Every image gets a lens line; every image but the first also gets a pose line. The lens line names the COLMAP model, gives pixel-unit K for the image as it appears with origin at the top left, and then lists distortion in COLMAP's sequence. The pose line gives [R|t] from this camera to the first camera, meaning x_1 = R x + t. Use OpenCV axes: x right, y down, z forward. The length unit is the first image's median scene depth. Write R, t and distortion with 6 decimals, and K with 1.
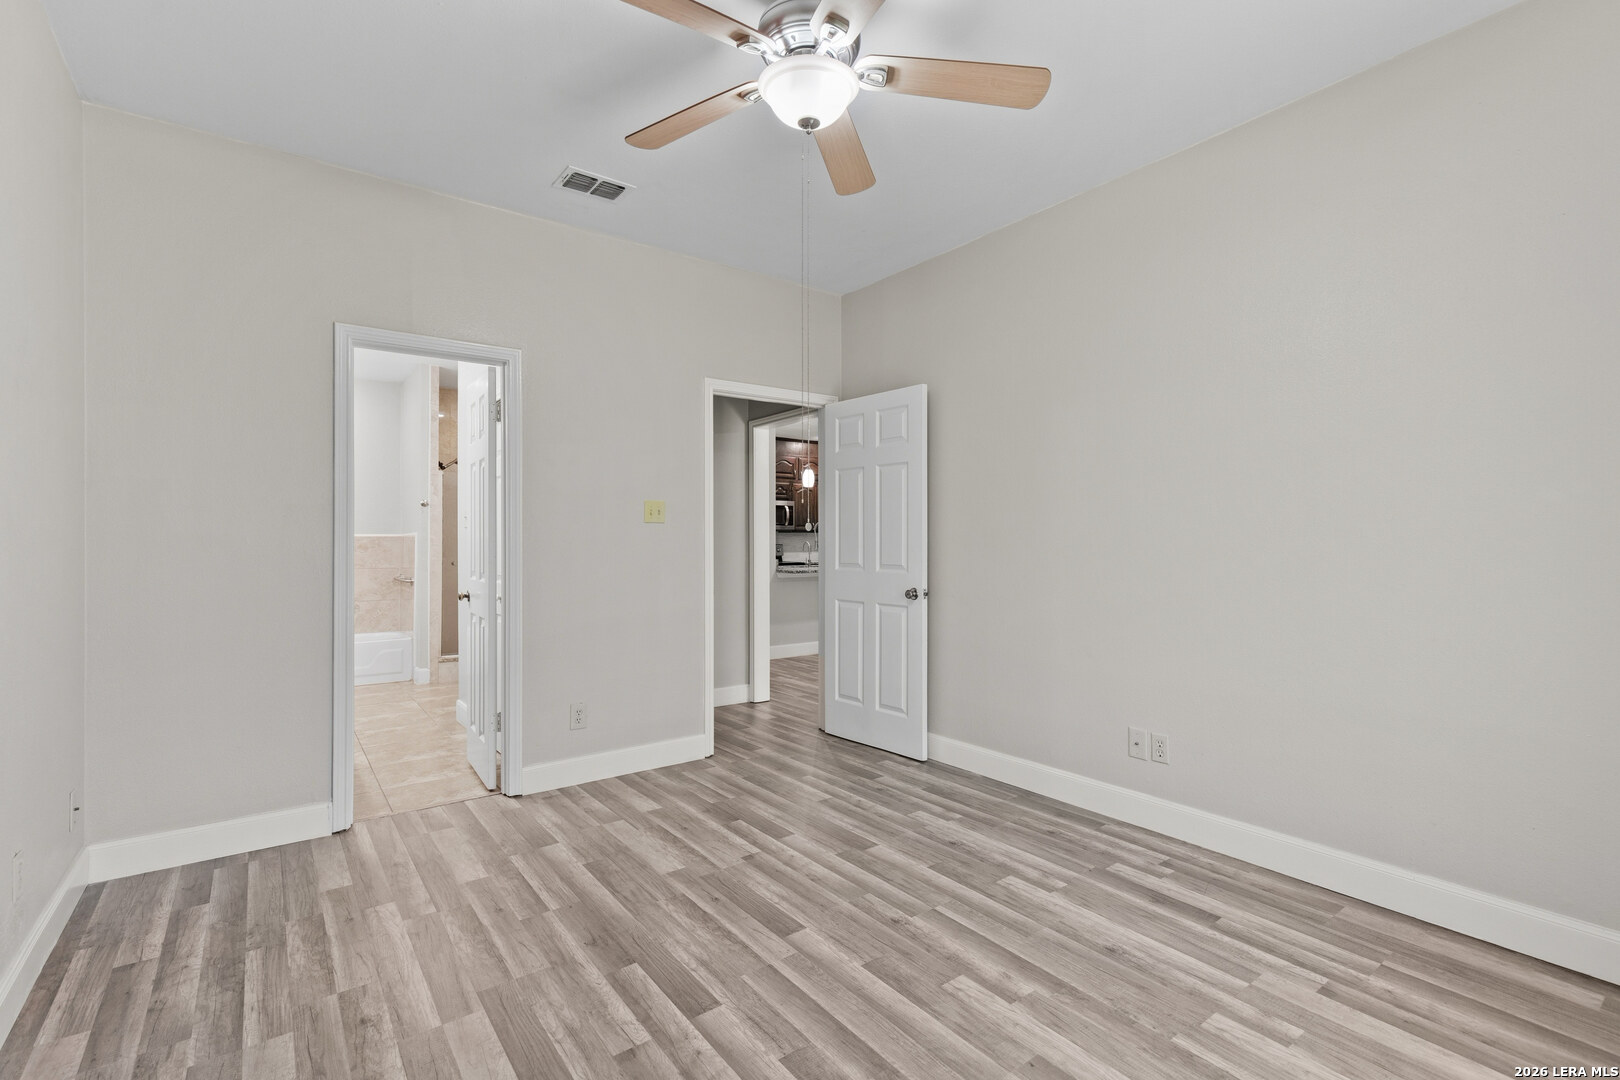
lens RADIAL K [[728.5, 0, 820.6], [0, 728.5, 541.6], [0, 0, 1]] dist [0.005899, -0.000090]
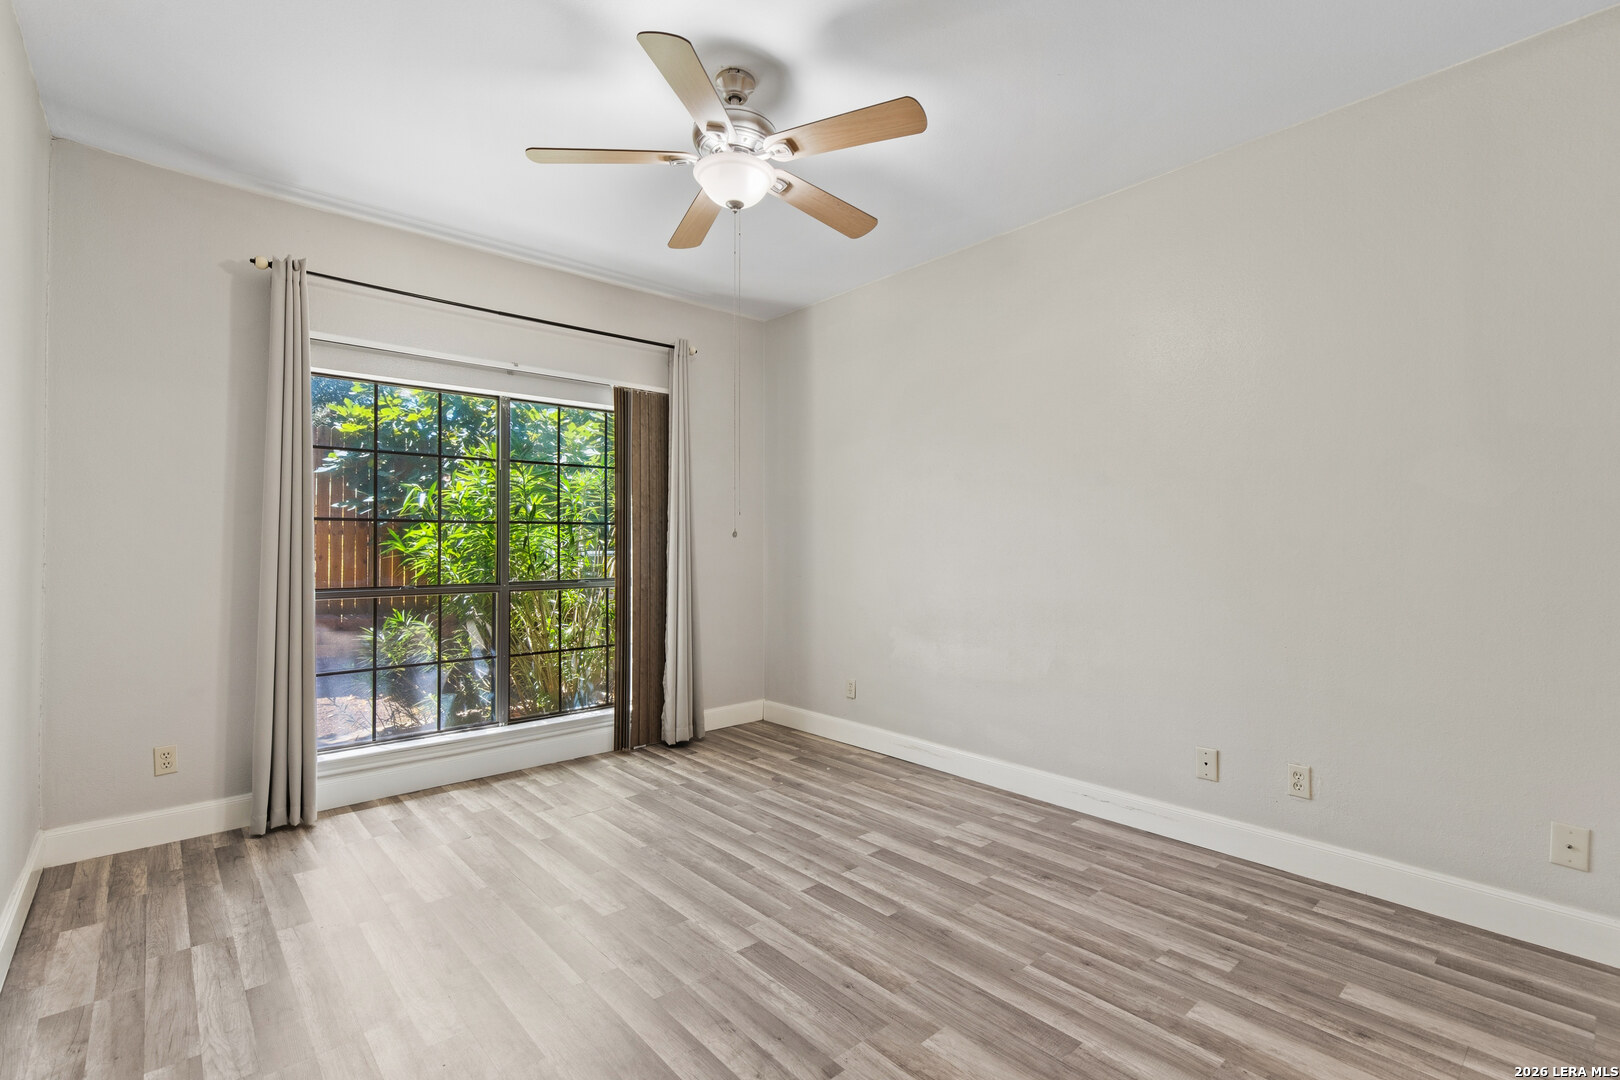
lens RADIAL K [[741.5, 0, 819.4], [0, 741.5, 545.9], [0, 0, 1]] dist [0.008647, -0.000224]
pose [[-0.996474, 0.005162, -0.083739, -0.045477], [0.004998, 0.999985, 0.002172, -0.001839], [0.083749, 0.001746, -0.996485, 1.845272]]
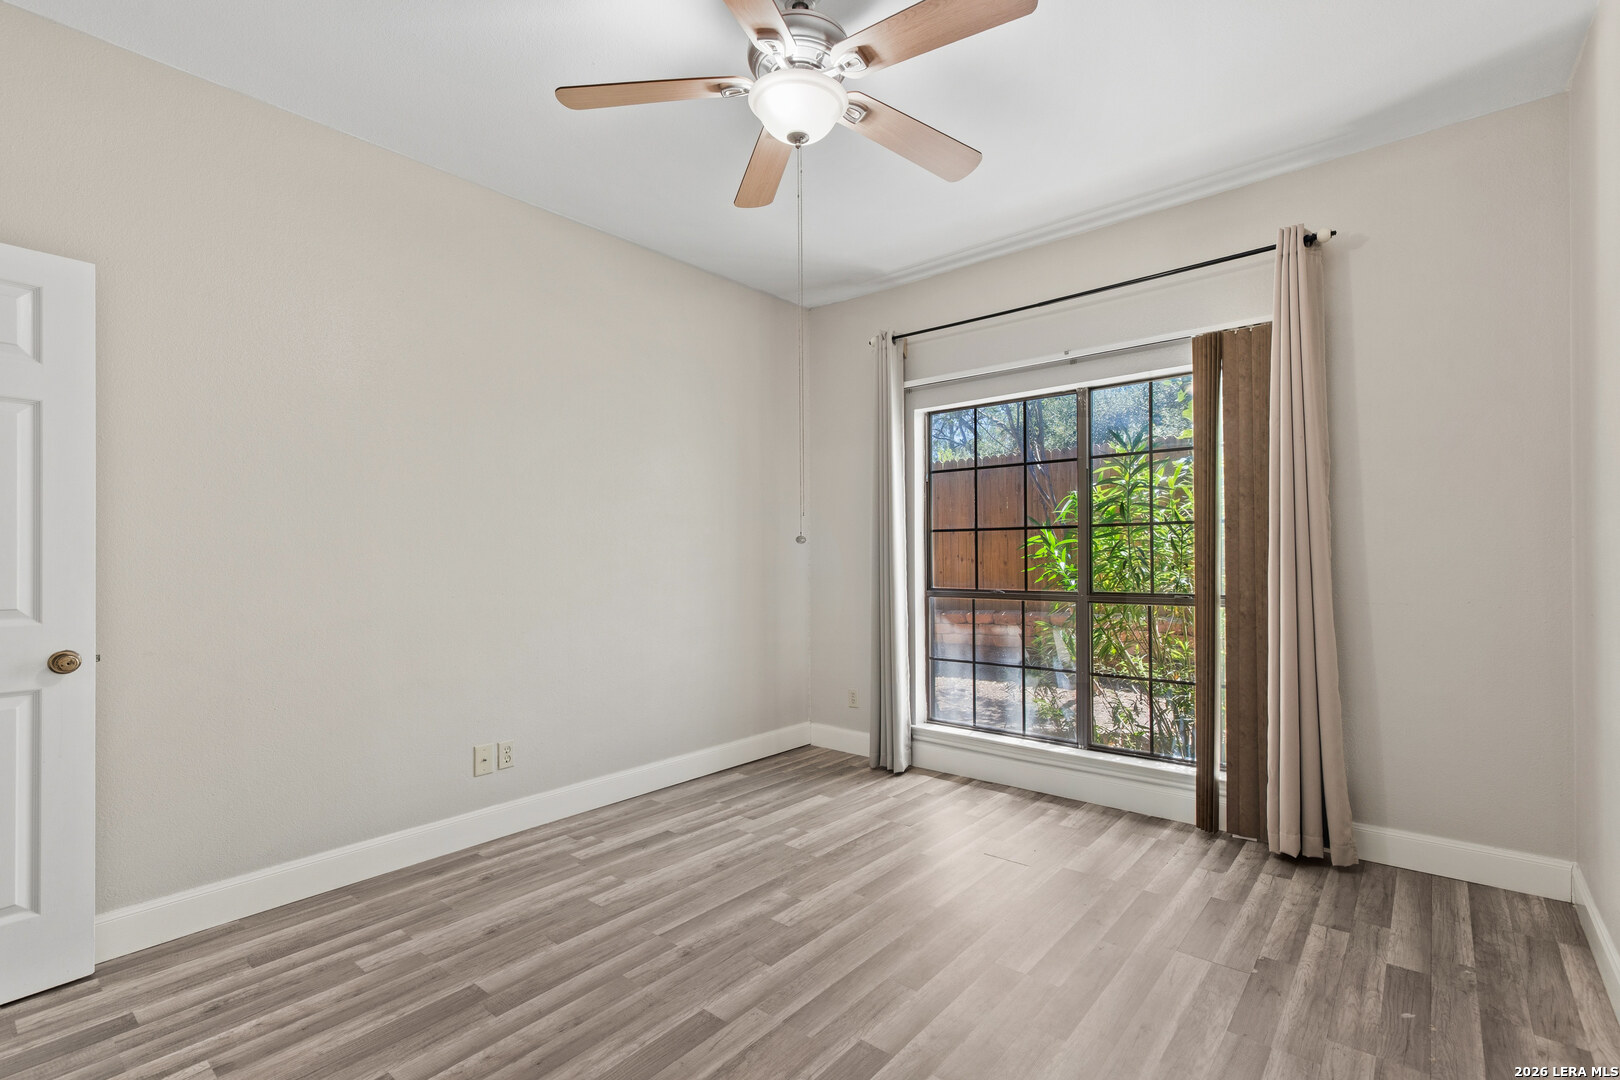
lens RADIAL K [[741.5, 0, 819.4], [0, 741.5, 545.9], [0, 0, 1]] dist [0.008647, -0.000224]
pose [[-0.223470, 0.015364, 0.974590, -0.841410], [0.008586, 0.999868, -0.013794, 0.003733], [-0.974673, 0.005285, -0.223572, 0.990183]]
